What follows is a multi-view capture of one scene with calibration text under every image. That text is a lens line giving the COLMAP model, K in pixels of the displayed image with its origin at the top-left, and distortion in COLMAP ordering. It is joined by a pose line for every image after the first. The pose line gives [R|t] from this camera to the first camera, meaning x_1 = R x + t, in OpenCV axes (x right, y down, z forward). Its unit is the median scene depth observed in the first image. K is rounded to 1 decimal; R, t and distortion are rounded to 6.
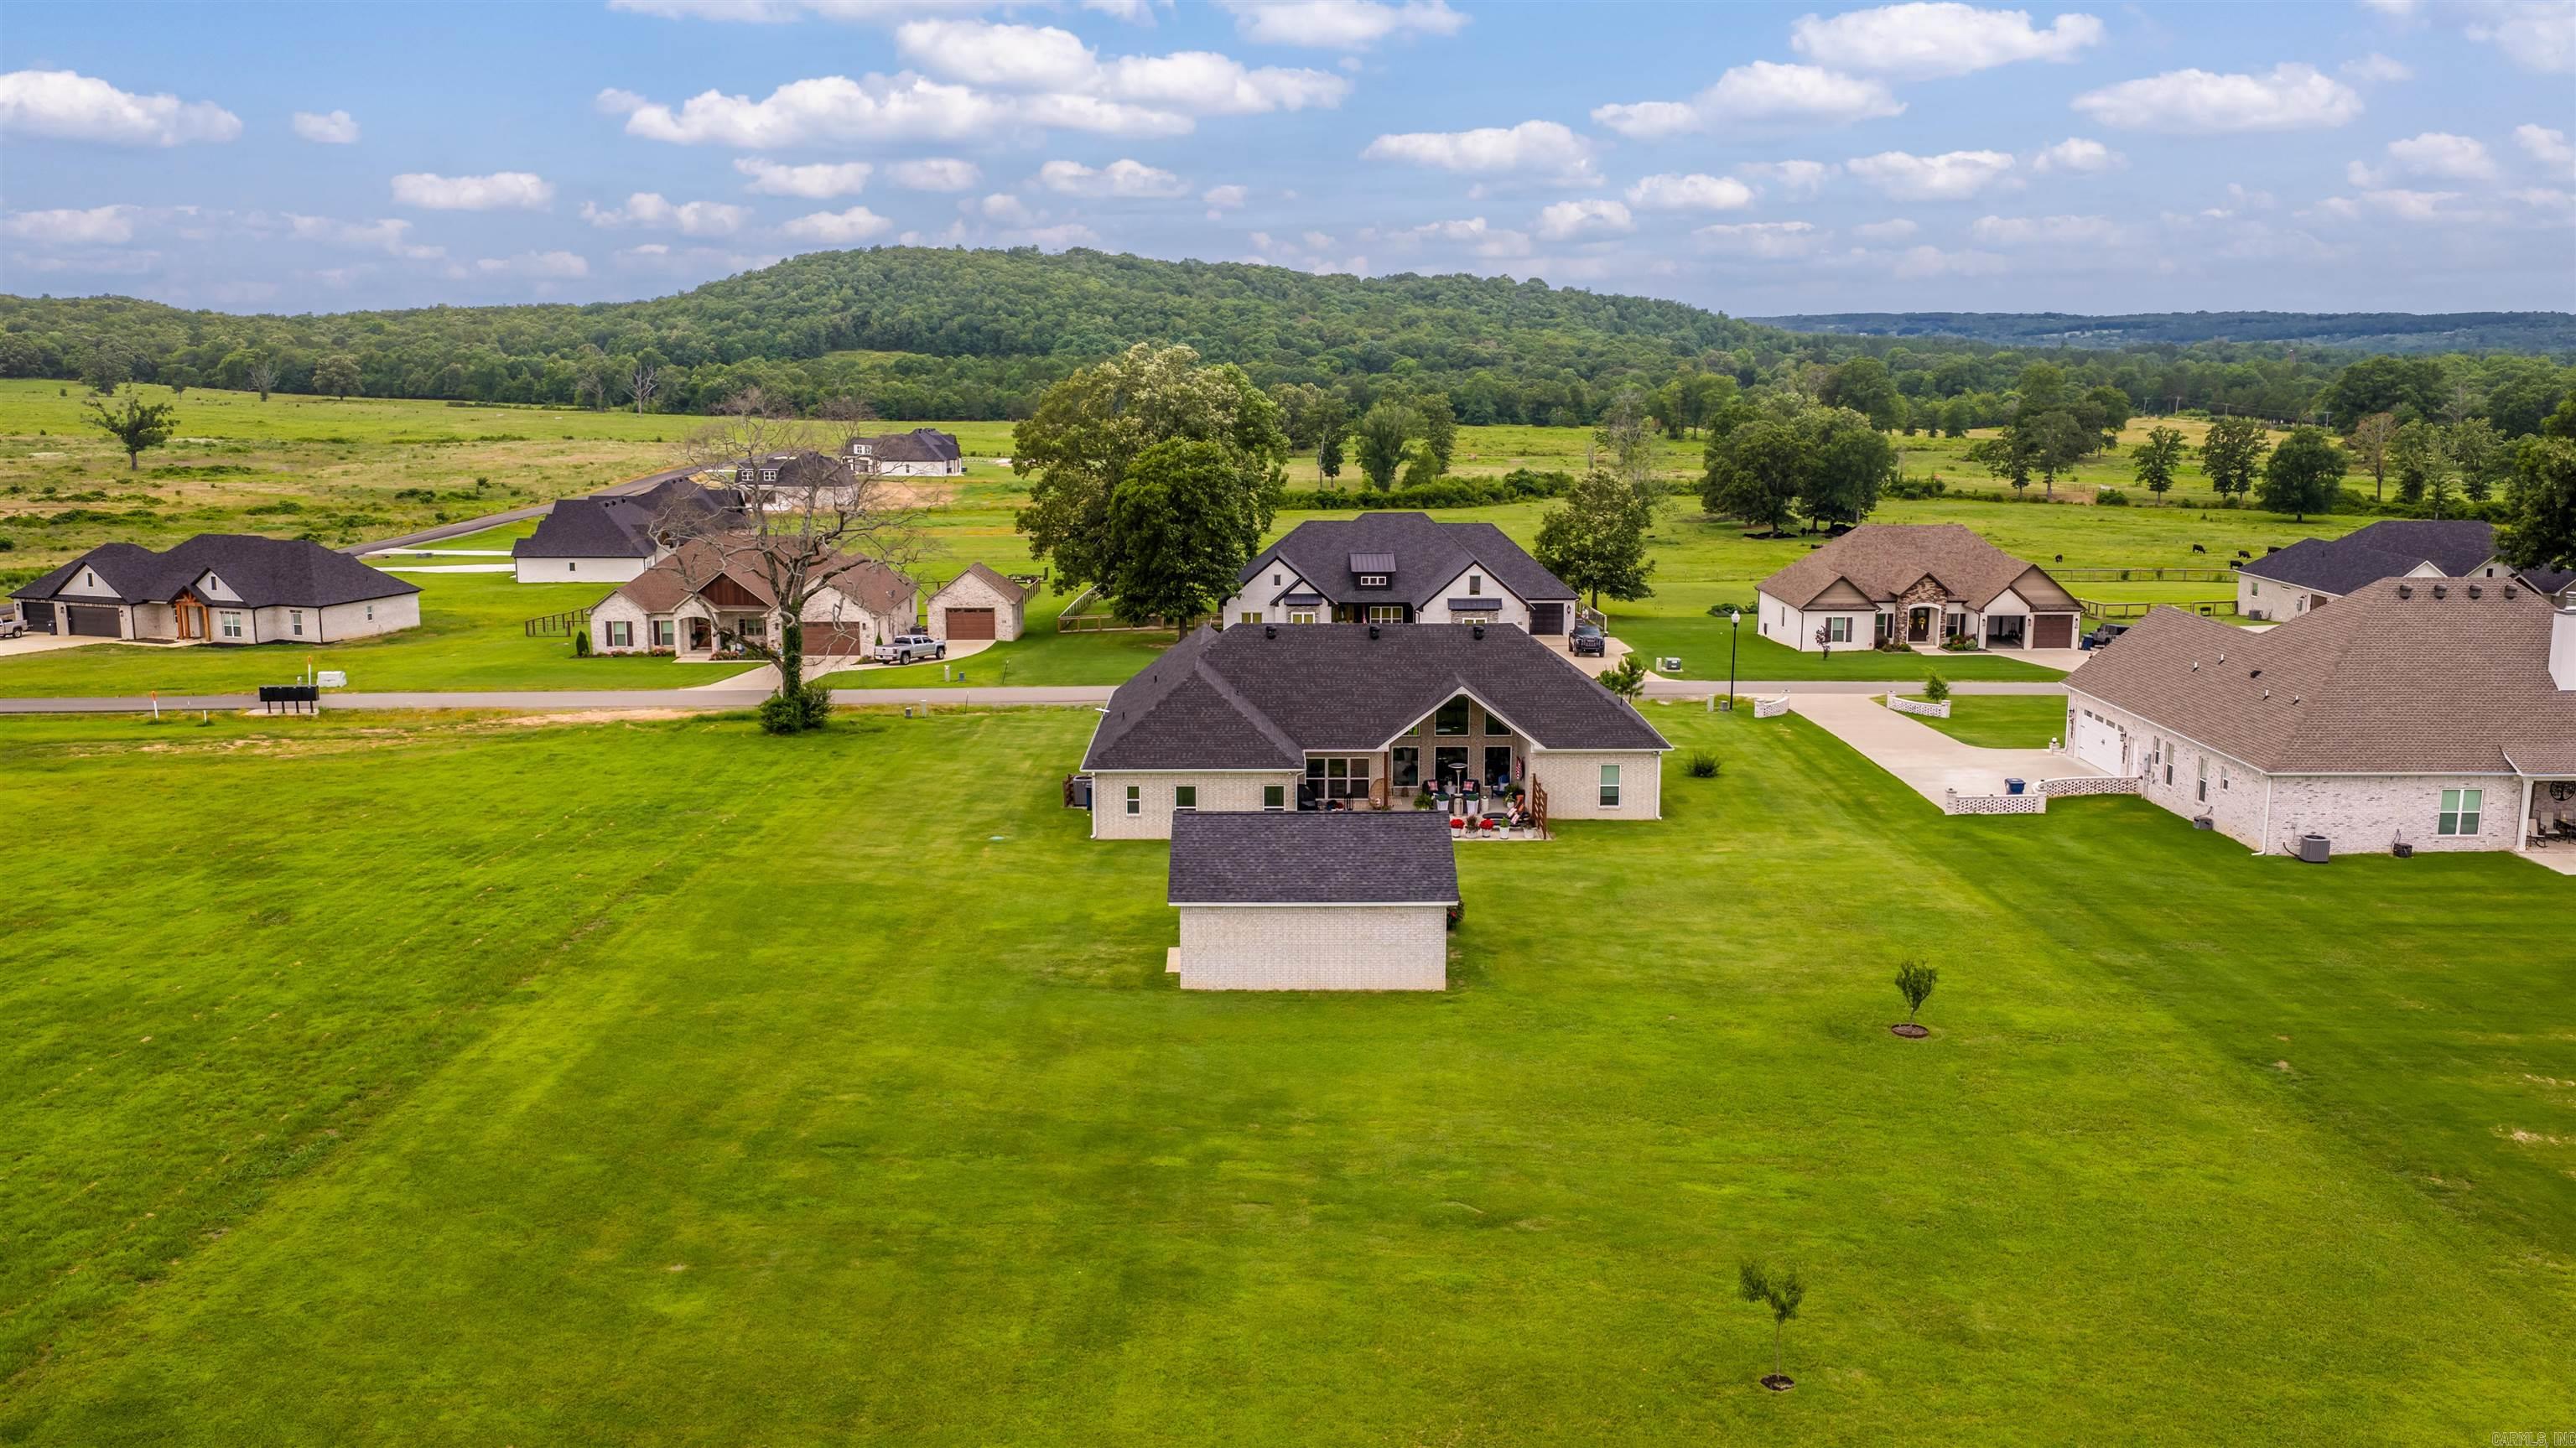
lens RADIAL K [[2142.7, 0, 1283.9], [0, 2142.7, 724.0], [0, 0, 1]] dist [0.028685, -0.055454]
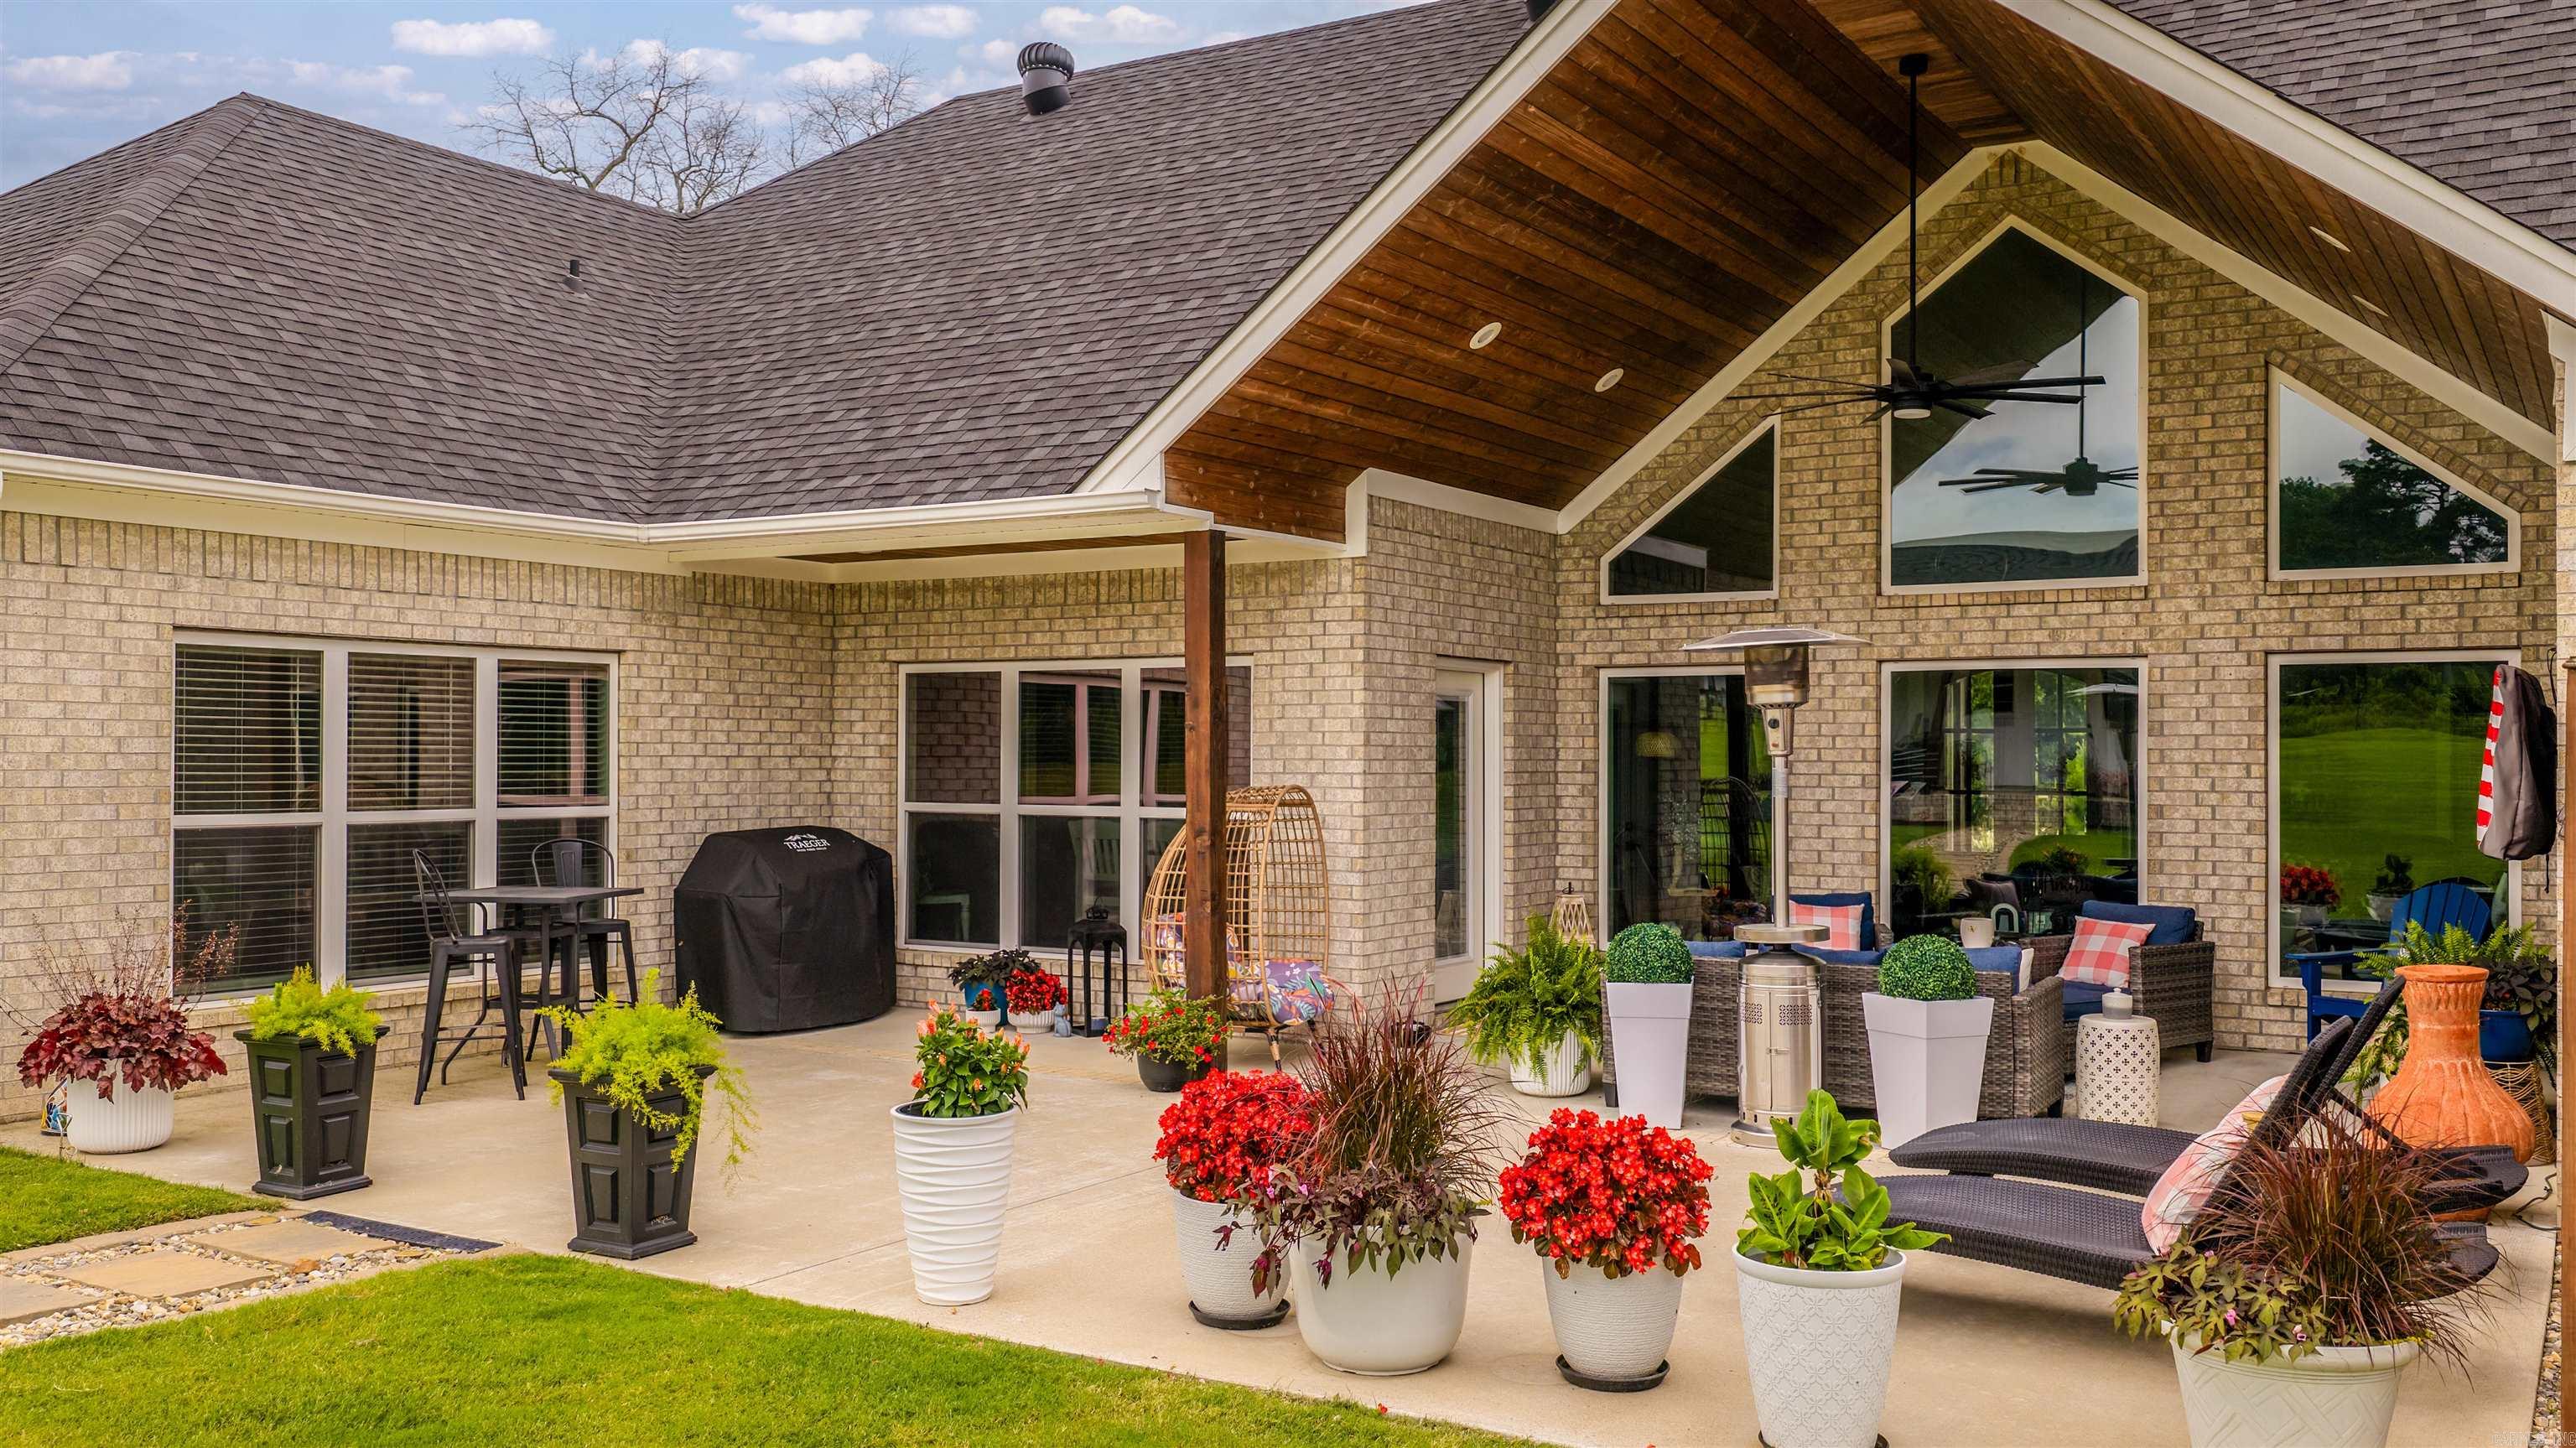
lens RADIAL K [[2142.7, 0, 1301.7], [0, 2142.7, 730.8], [0, 0, 1]] dist [0.028685, -0.055454]
pose [[0.839614, -0.004651, -0.543164, 0.119018], [-0.101325, 0.981070, -0.165028, 0.043040], [0.533650, 0.193596, 0.823249, 0.900055]]
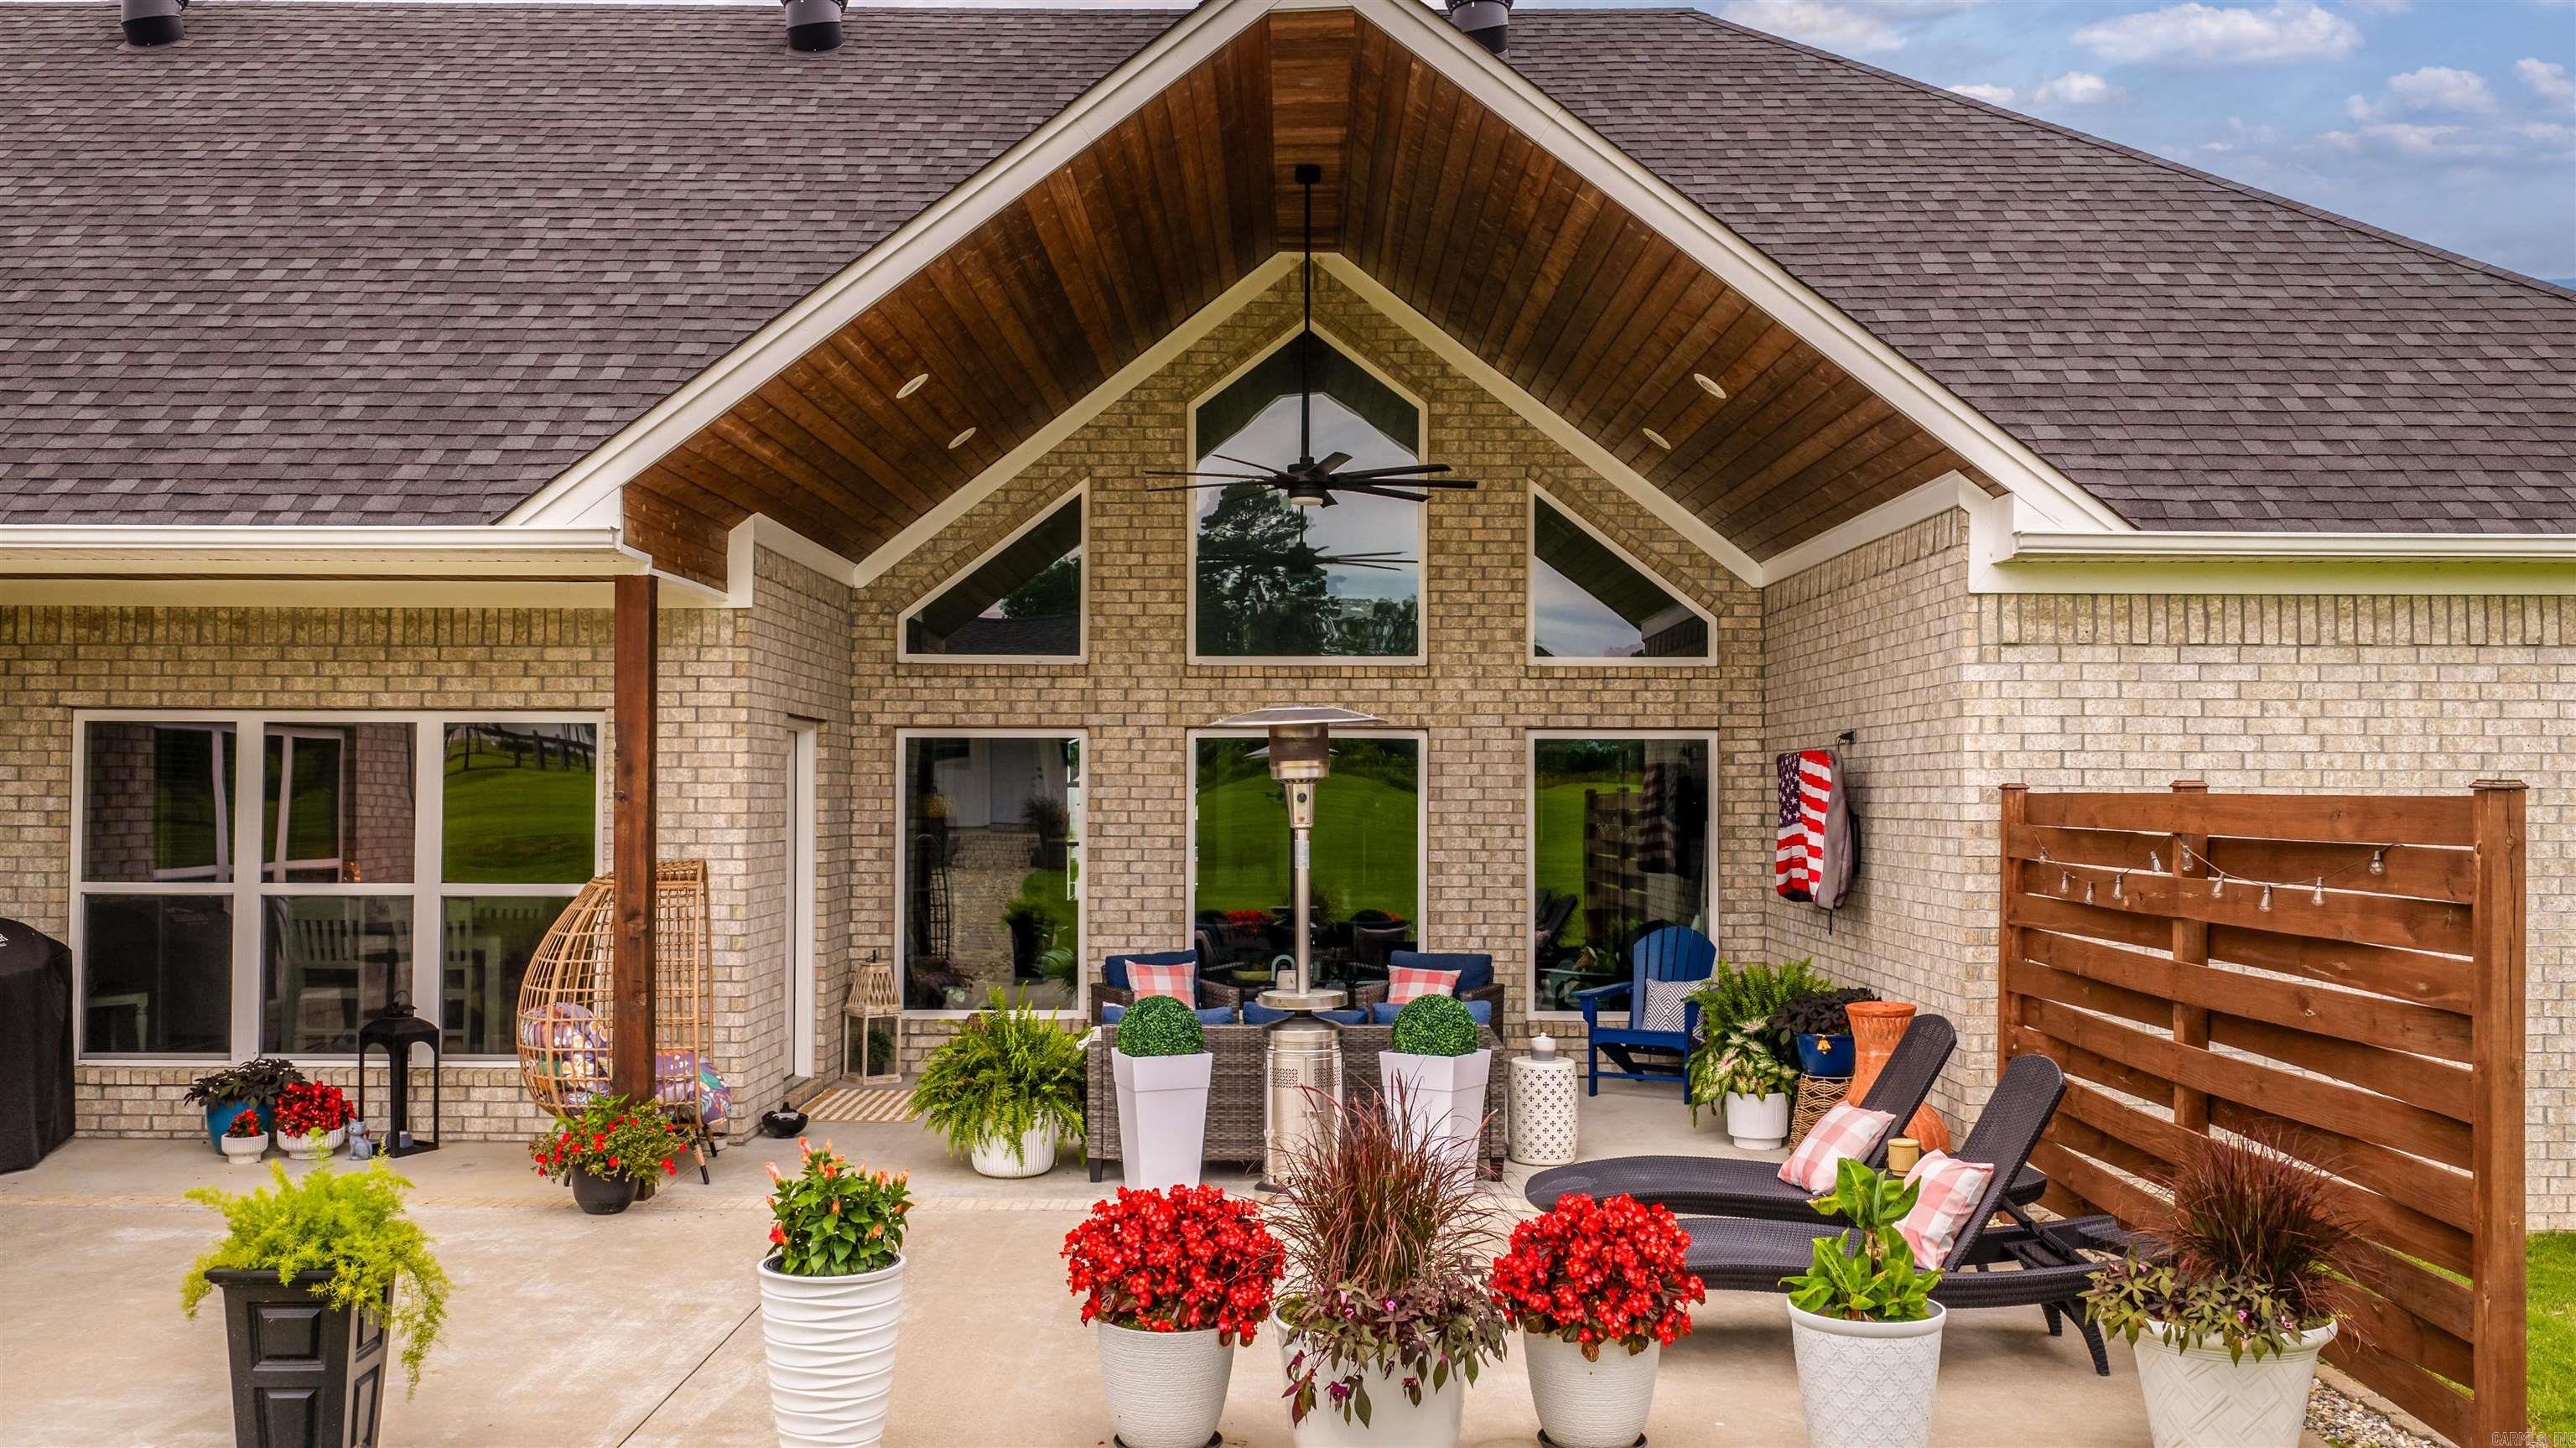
lens RADIAL K [[2142.7, 0, 1273.8], [0, 2142.7, 735.9], [0, 0, 1]] dist [0.028685, -0.055454]
pose [[0.999621, 0.000837, -0.027500, 0.083348], [-0.006593, 0.977705, -0.209878, 0.042842], [0.026711, 0.209980, 0.977341, 0.891697]]
